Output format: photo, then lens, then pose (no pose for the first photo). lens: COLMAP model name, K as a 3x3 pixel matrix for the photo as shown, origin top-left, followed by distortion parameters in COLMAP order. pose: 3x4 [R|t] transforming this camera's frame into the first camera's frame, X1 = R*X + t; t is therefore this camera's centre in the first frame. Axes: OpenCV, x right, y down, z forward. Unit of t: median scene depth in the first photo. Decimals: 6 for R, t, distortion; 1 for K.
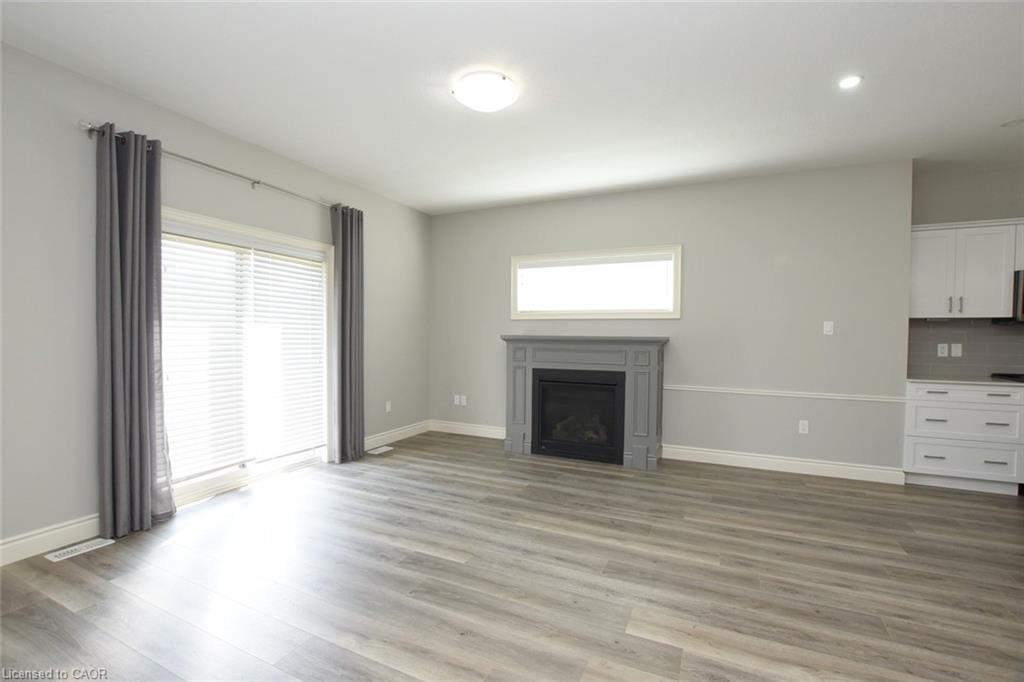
lens RADIAL K [[452.0, 0, 506.4], [0, 452.0, 347.7], [0, 0, 1]] dist [-0.032130, 0.005094]
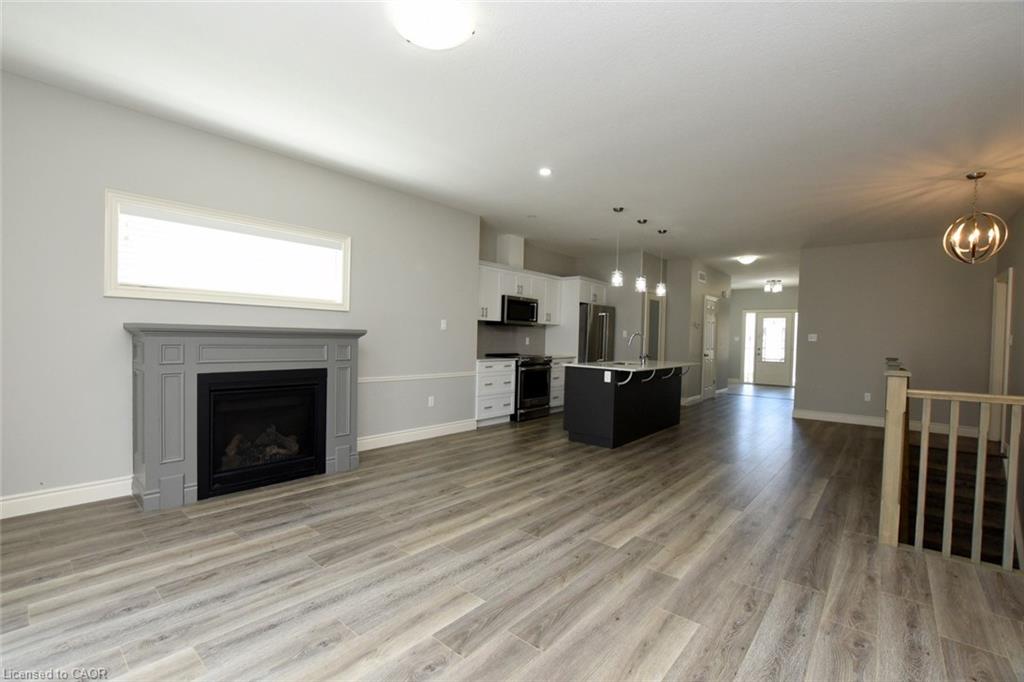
lens RADIAL K [[452.0, 0, 506.4], [0, 452.0, 347.7], [0, 0, 1]] dist [-0.032130, 0.005094]
pose [[0.266241, -0.024951, 0.963583, -0.545694], [0.006201, 0.999689, 0.024172, -0.006917], [-0.963886, -0.000460, 0.266313, 0.462012]]
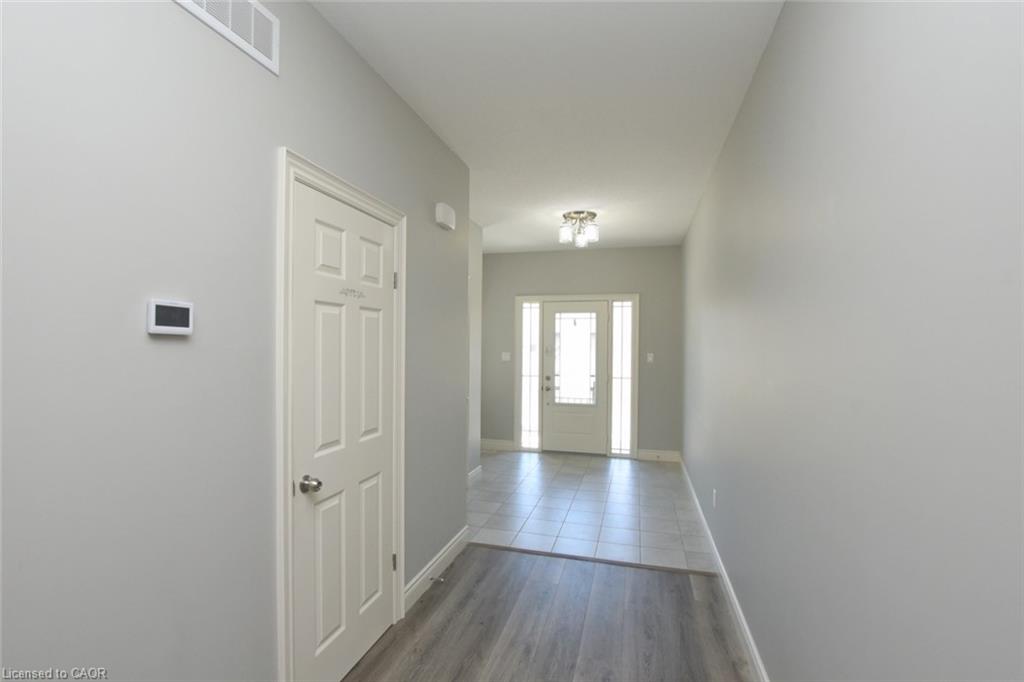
lens RADIAL K [[451.0, 0, 491.9], [0, 451.0, 345.5], [0, 0, 1]] dist [-0.101785, 0.000048]
pose [[-0.136226, -0.007961, 0.990646, 1.561549], [0.020180, 0.999738, 0.010809, -0.040897], [-0.990472, 0.021464, -0.136030, -0.038624]]
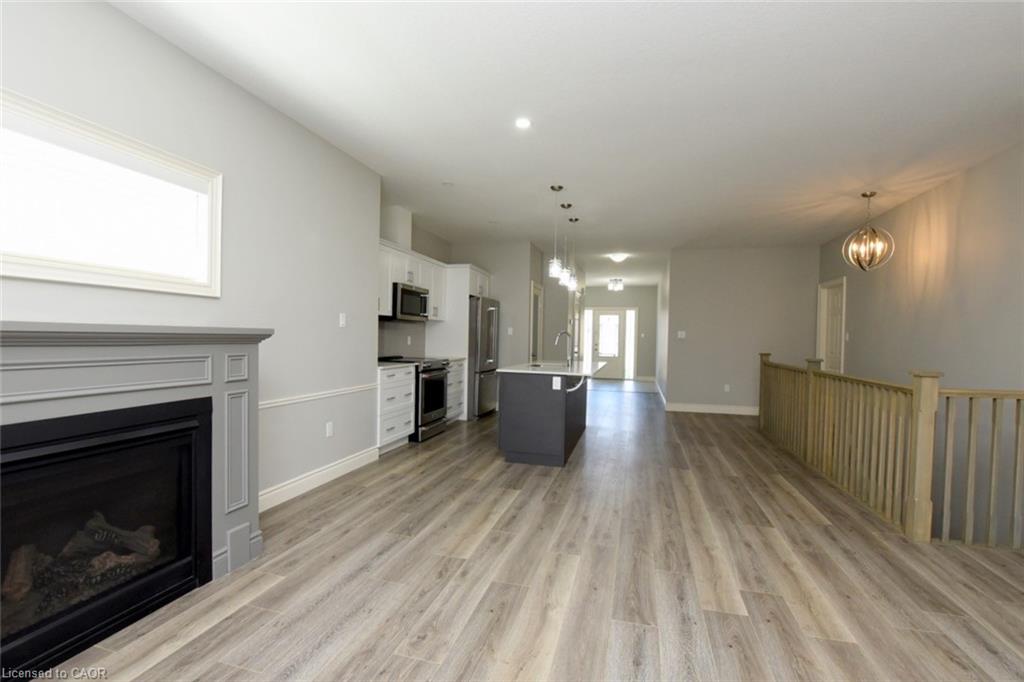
lens RADIAL K [[471.3, 0, 506.7], [0, 471.3, 348.2], [0, 0, 1]] dist [-0.027200, 0.001316]
pose [[-0.169154, -0.035603, 0.984946, -0.334318], [0.007757, 0.999268, 0.037453, -0.019757], [-0.985559, 0.013975, -0.168754, 0.835204]]
